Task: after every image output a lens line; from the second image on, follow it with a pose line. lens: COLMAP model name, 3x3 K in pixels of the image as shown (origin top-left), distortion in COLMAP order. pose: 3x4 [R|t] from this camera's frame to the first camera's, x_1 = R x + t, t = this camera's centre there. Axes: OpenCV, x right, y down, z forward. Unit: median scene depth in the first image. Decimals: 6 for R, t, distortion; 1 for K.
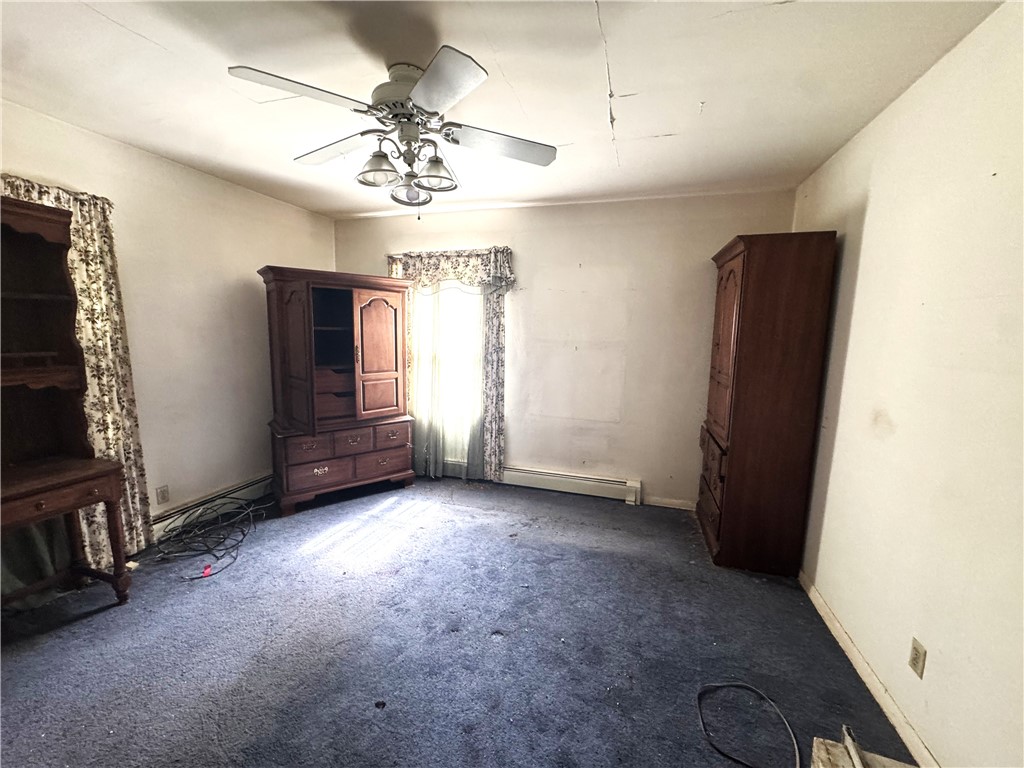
lens RADIAL K [[408.9, 0, 511.0], [0, 408.9, 384.3], [0, 0, 1]] dist [-0.005606, 0.001087]
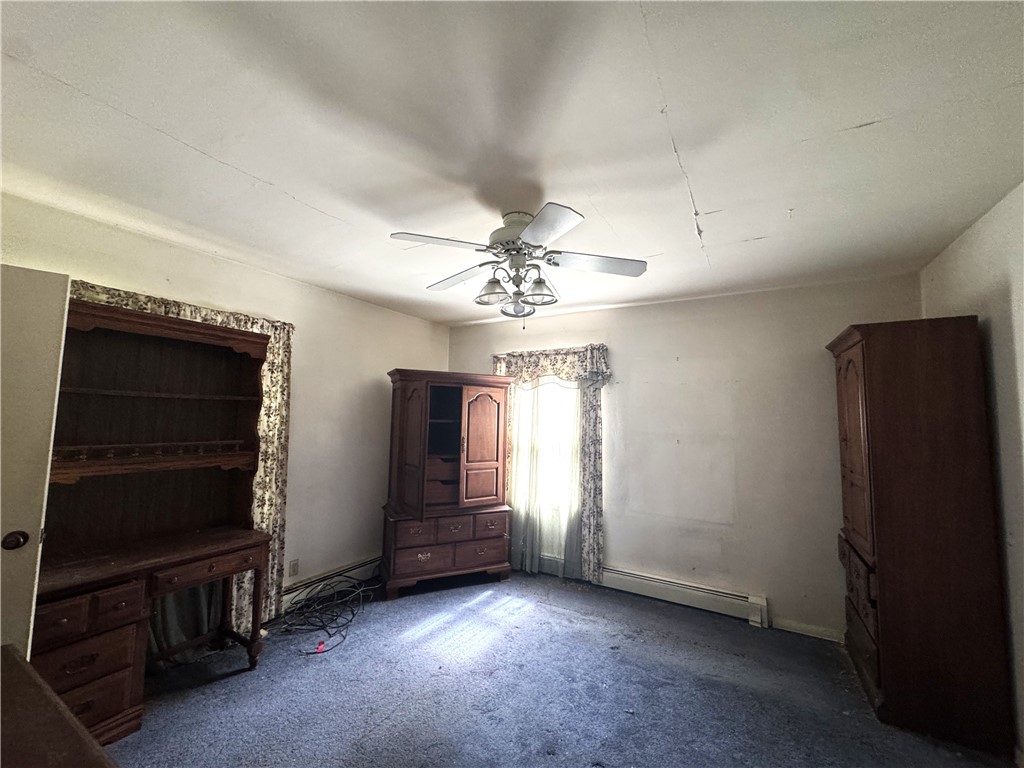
lens RADIAL K [[408.9, 0, 510.9], [0, 408.9, 383.5], [0, 0, 1]] dist [-0.005606, 0.001087]
pose [[0.972948, -0.019794, -0.230174, 0.000762], [-0.030971, 0.976154, -0.214858, -0.003686], [0.228938, 0.216174, 0.949134, -0.049897]]
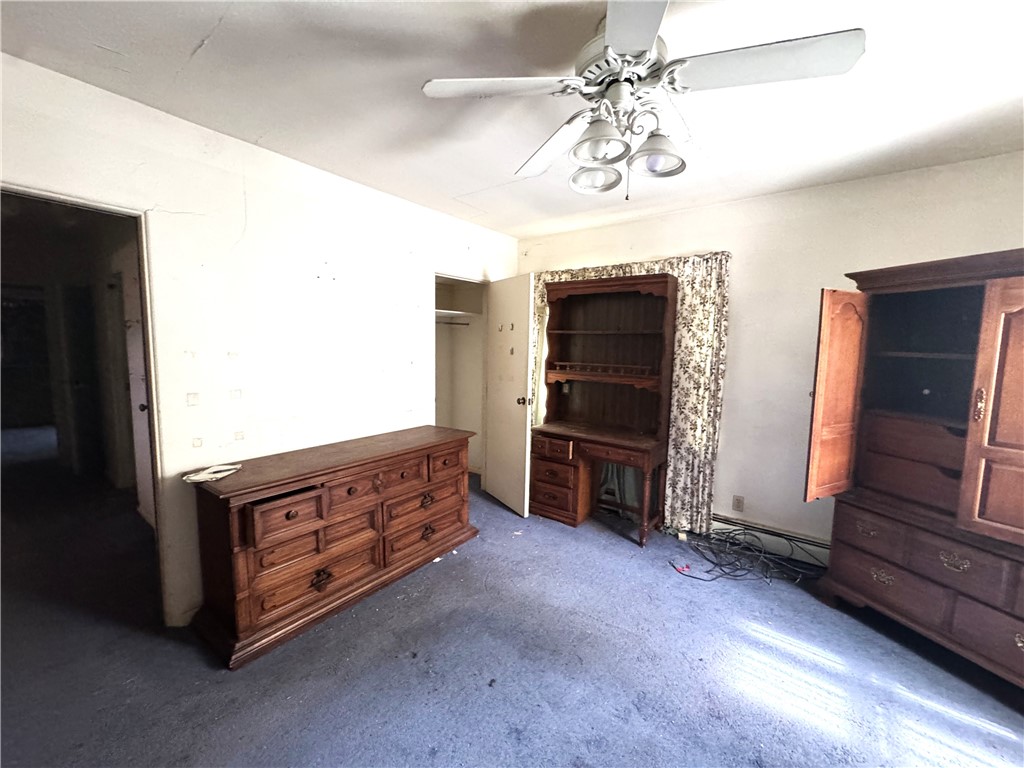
lens RADIAL K [[408.9, 0, 511.7], [0, 408.9, 384.0], [0, 0, 1]] dist [-0.005606, 0.001087]
pose [[-0.344373, 0.061591, -0.936810, 0.405296], [-0.151142, 0.981193, 0.120069, -0.093838], [0.926587, 0.182940, -0.328587, 0.794806]]
